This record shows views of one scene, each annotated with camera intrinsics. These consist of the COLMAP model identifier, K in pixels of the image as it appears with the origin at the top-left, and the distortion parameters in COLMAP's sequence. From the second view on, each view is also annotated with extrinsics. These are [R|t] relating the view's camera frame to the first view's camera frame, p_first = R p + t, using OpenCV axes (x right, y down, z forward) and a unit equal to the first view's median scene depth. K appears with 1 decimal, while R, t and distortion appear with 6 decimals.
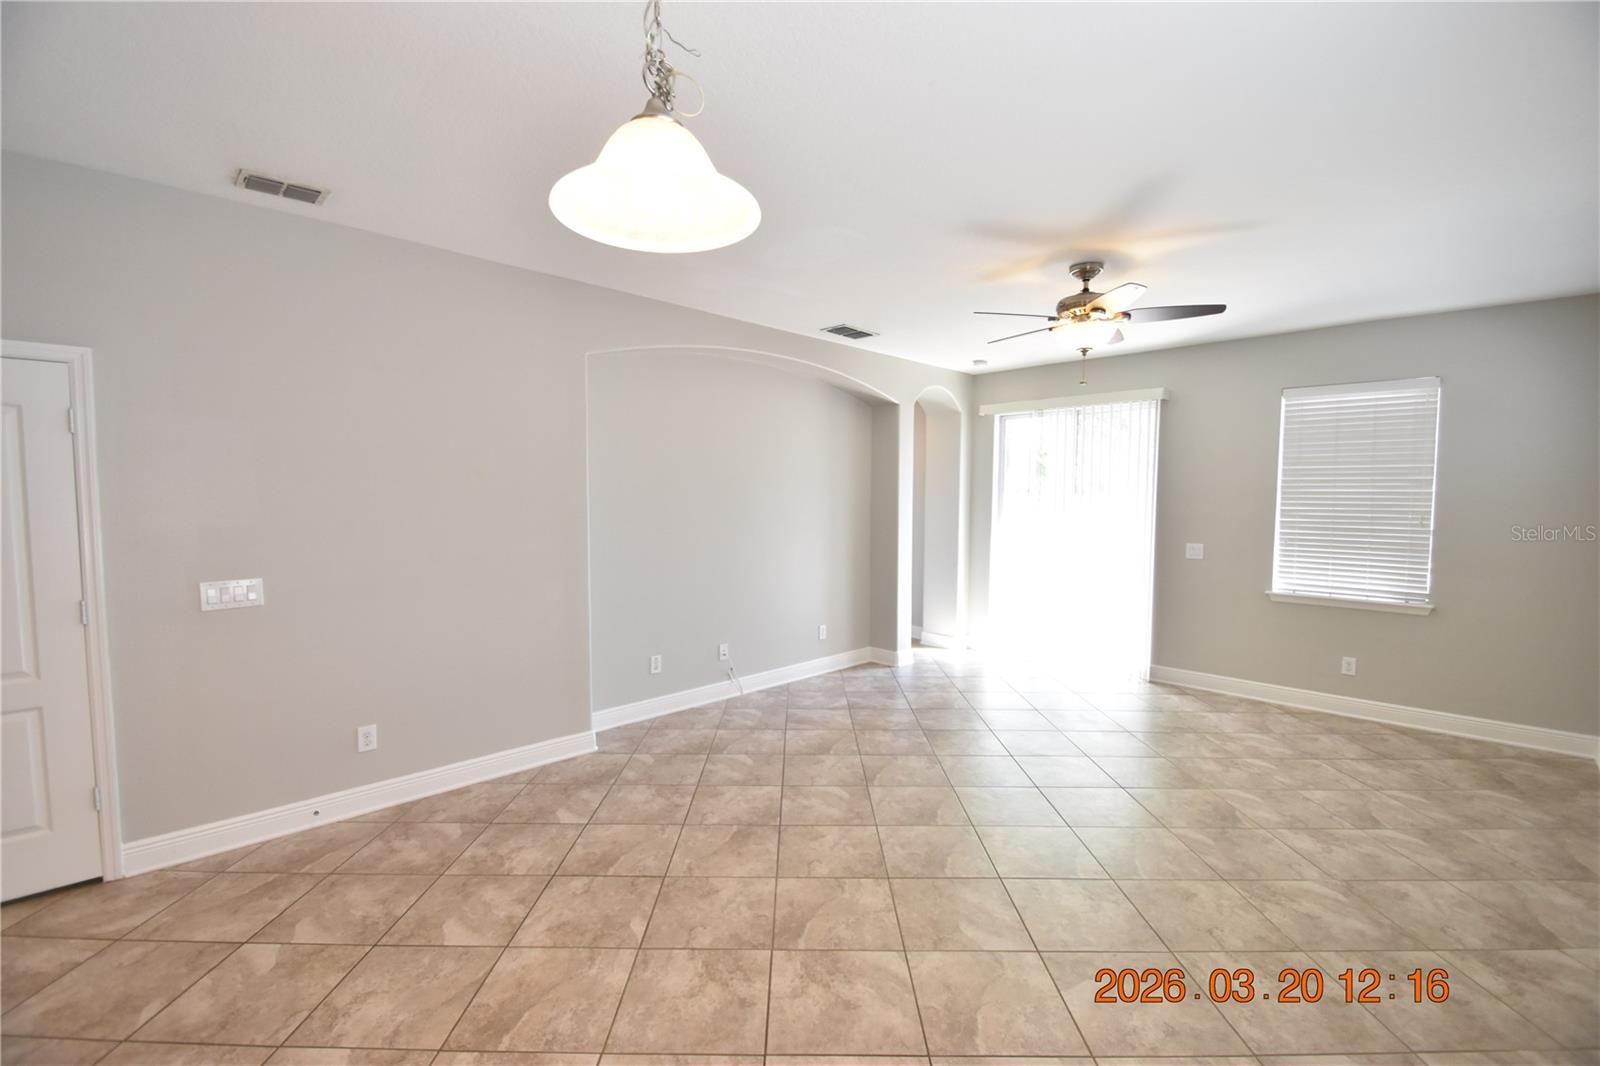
lens RADIAL K [[700.4, 0, 796.8], [0, 700.4, 540.4], [0, 0, 1]] dist [0.015686, -0.017456]
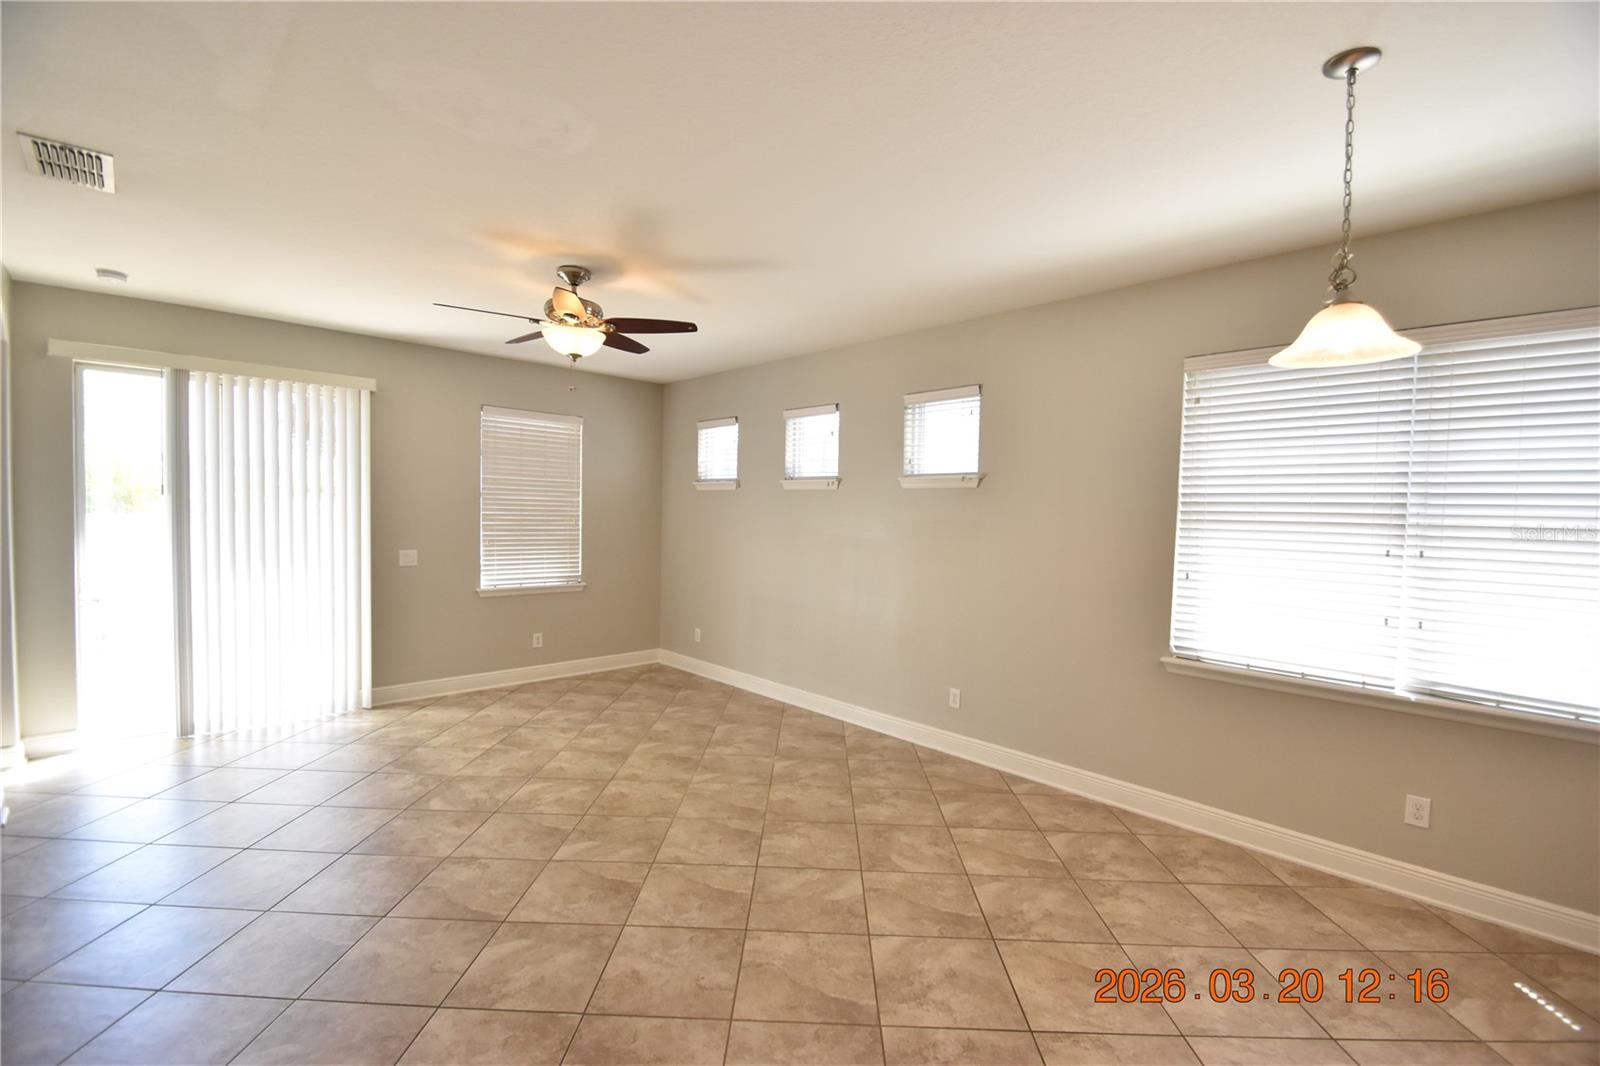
lens RADIAL K [[700.4, 0, 796.8], [0, 700.4, 540.4], [0, 0, 1]] dist [0.015686, -0.017456]
pose [[0.021887, -0.047113, 0.998650, -0.504743], [0.041374, 0.998076, 0.046179, -0.041055], [-0.998904, 0.040308, 0.023794, 0.598685]]
